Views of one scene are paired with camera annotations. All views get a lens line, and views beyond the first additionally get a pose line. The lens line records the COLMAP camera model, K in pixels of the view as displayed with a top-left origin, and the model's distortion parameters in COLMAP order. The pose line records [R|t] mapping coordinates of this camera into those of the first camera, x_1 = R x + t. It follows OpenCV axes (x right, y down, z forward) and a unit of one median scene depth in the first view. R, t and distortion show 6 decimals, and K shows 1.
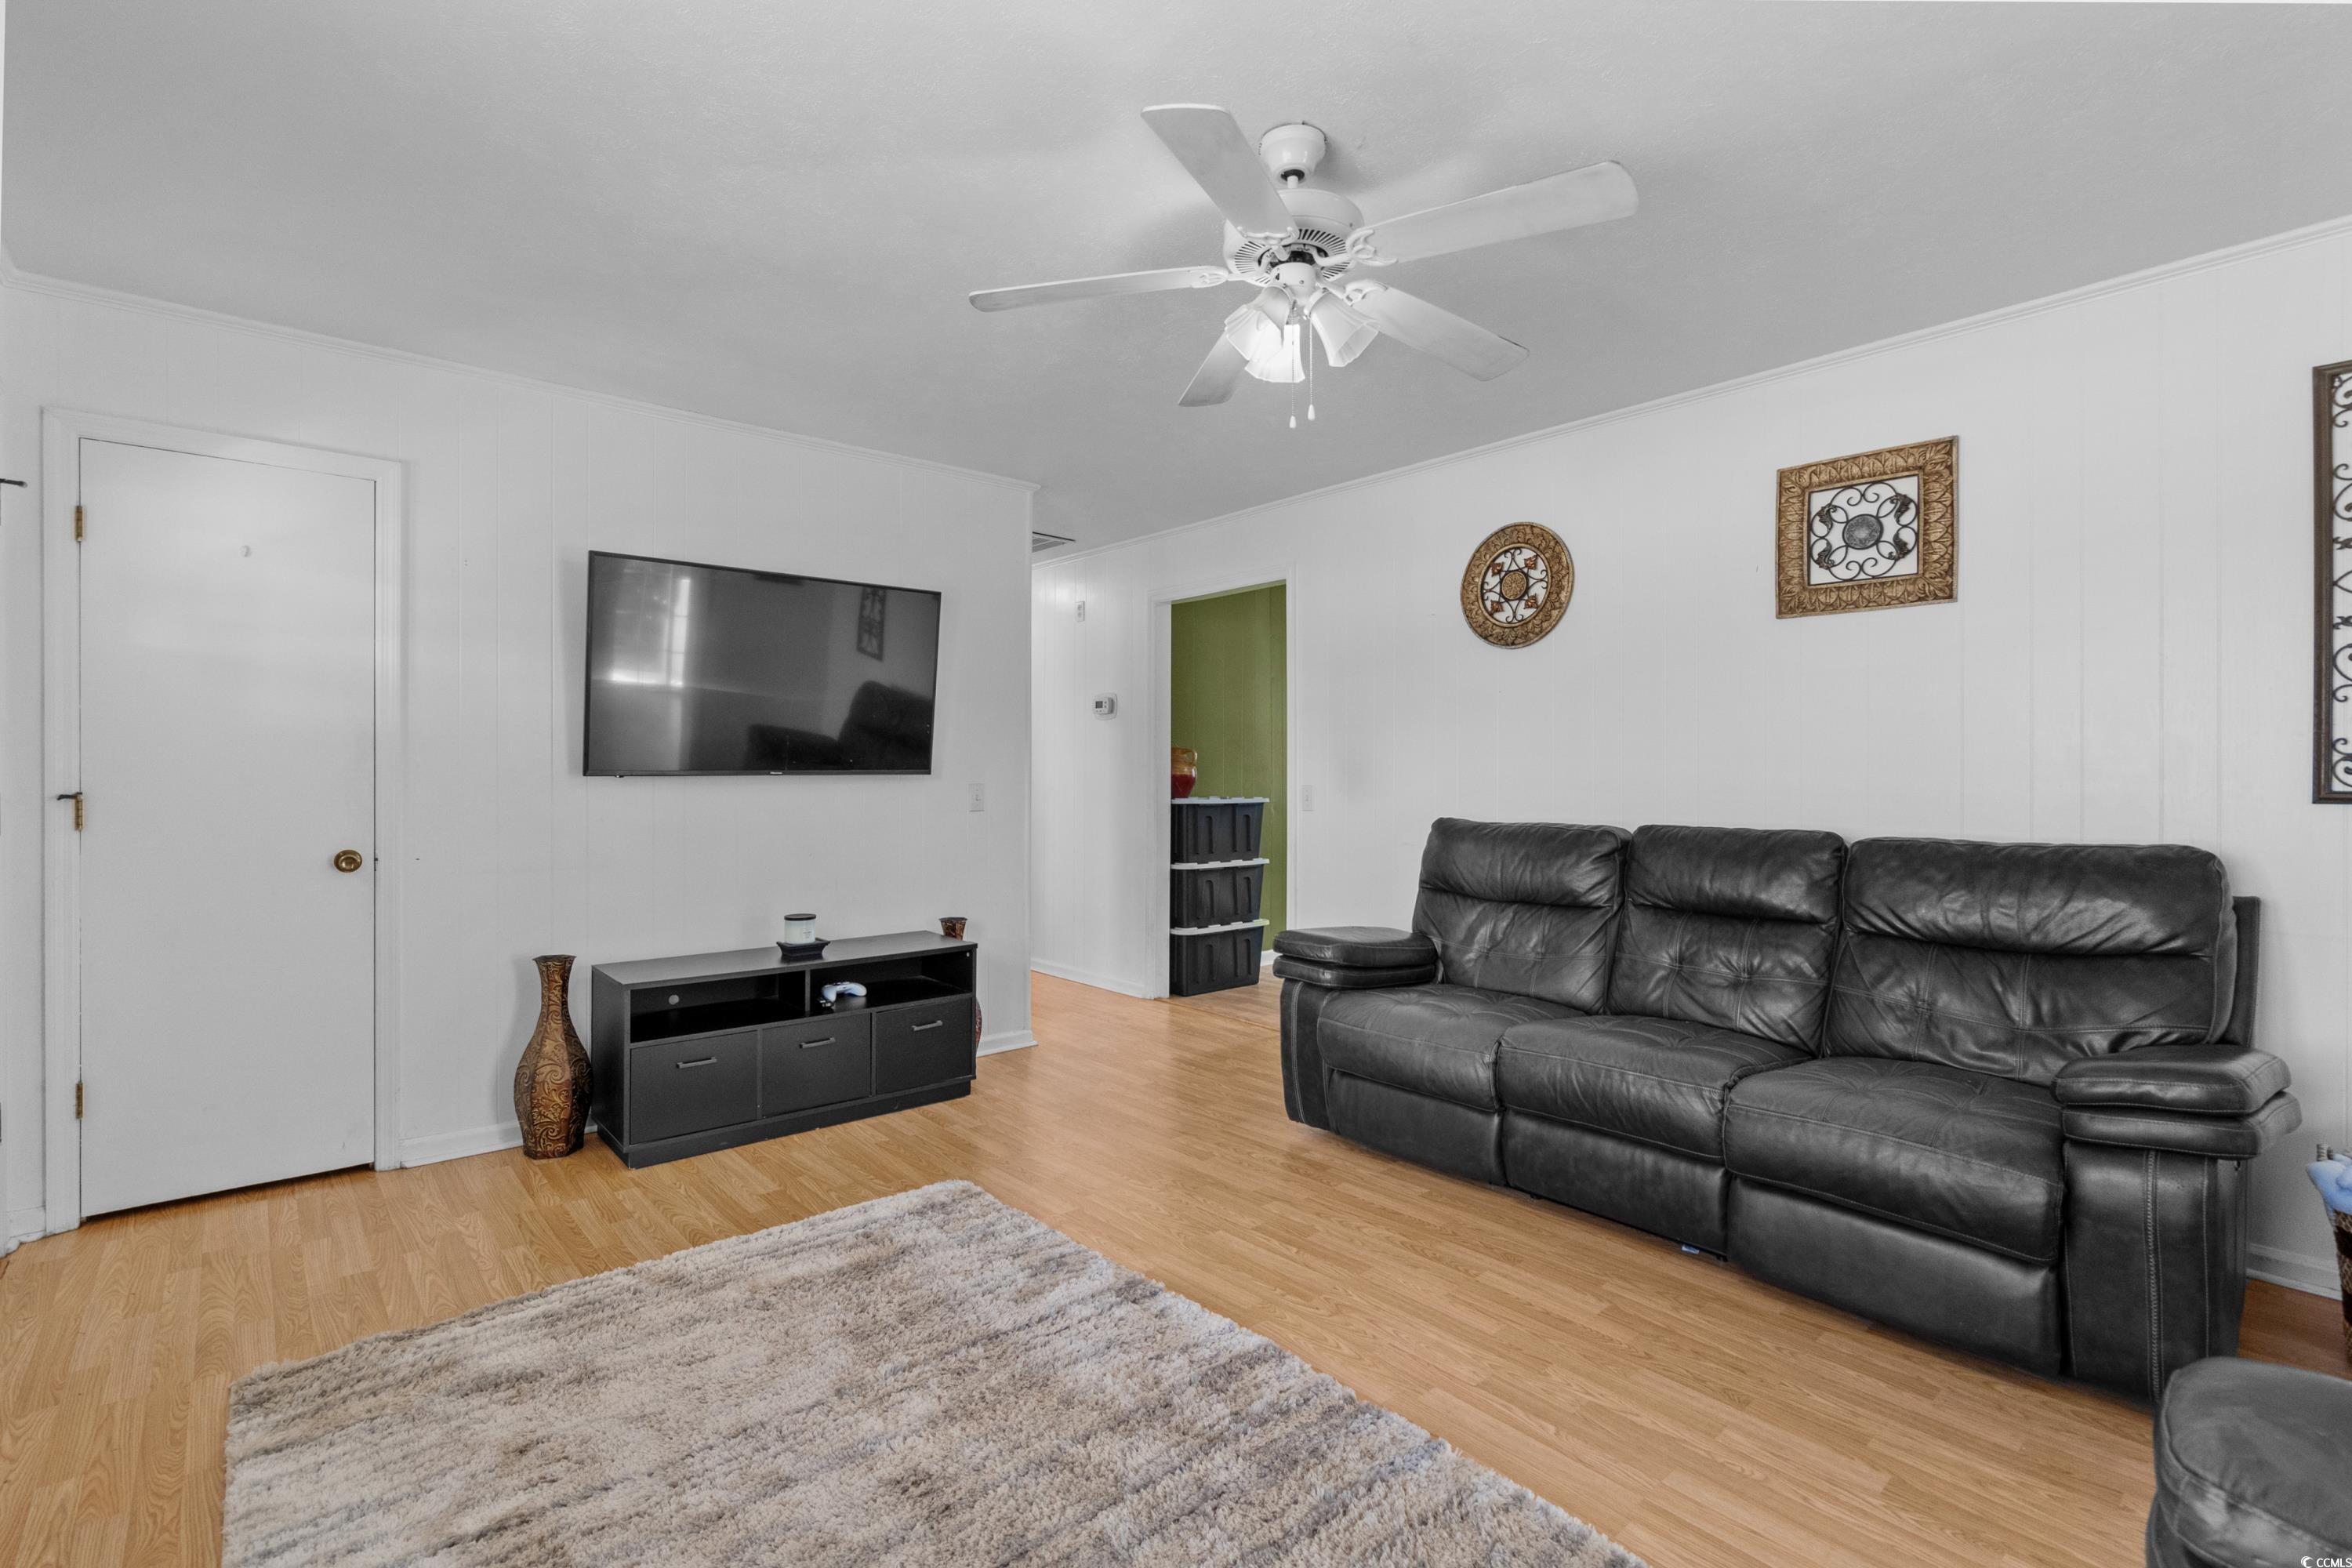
lens RADIAL K [[1070.7, 0, 1128.5], [0, 1070.7, 779.3], [0, 0, 1]] dist [-0.002899, -0.000054]
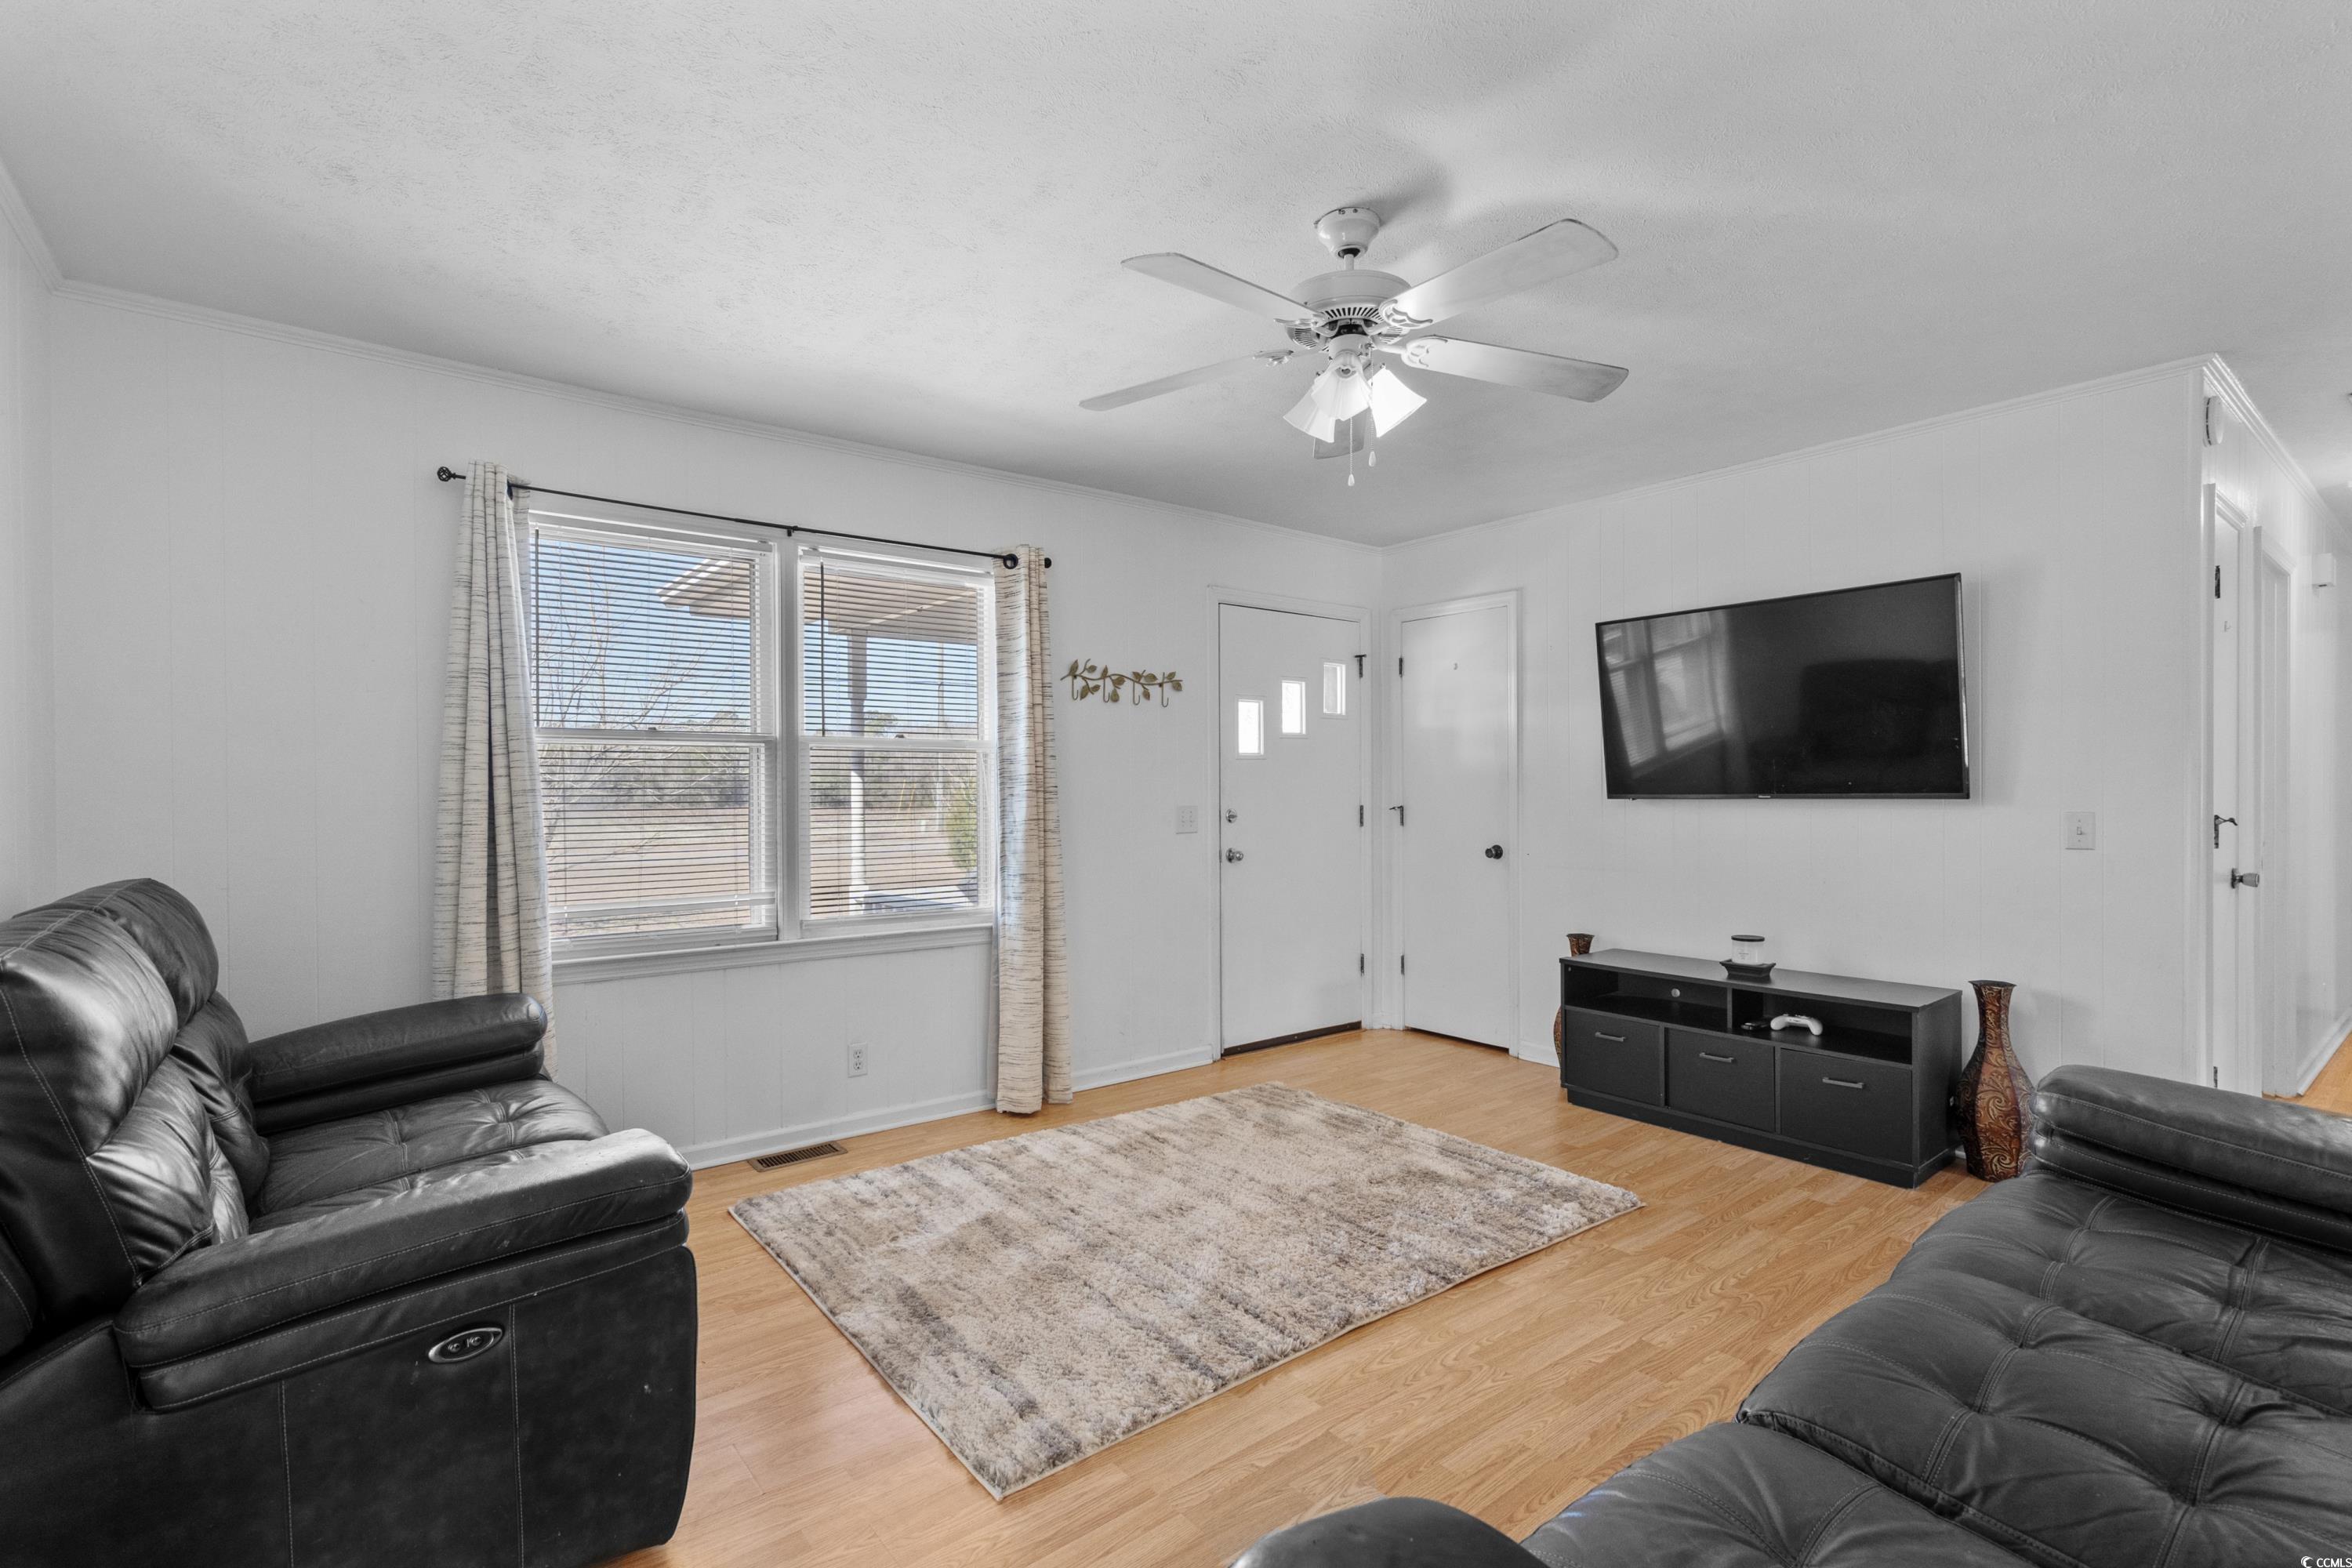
lens RADIAL K [[1071.2, 0, 1202.7], [0, 1071.2, 801.8], [0, 0, 1]] dist [-0.009409, 0.001694]
pose [[-0.015090, 0.008961, -0.999846, 0.811312], [-0.004105, 0.999951, 0.009024, -0.008970], [0.999878, 0.004240, -0.015052, 0.562337]]
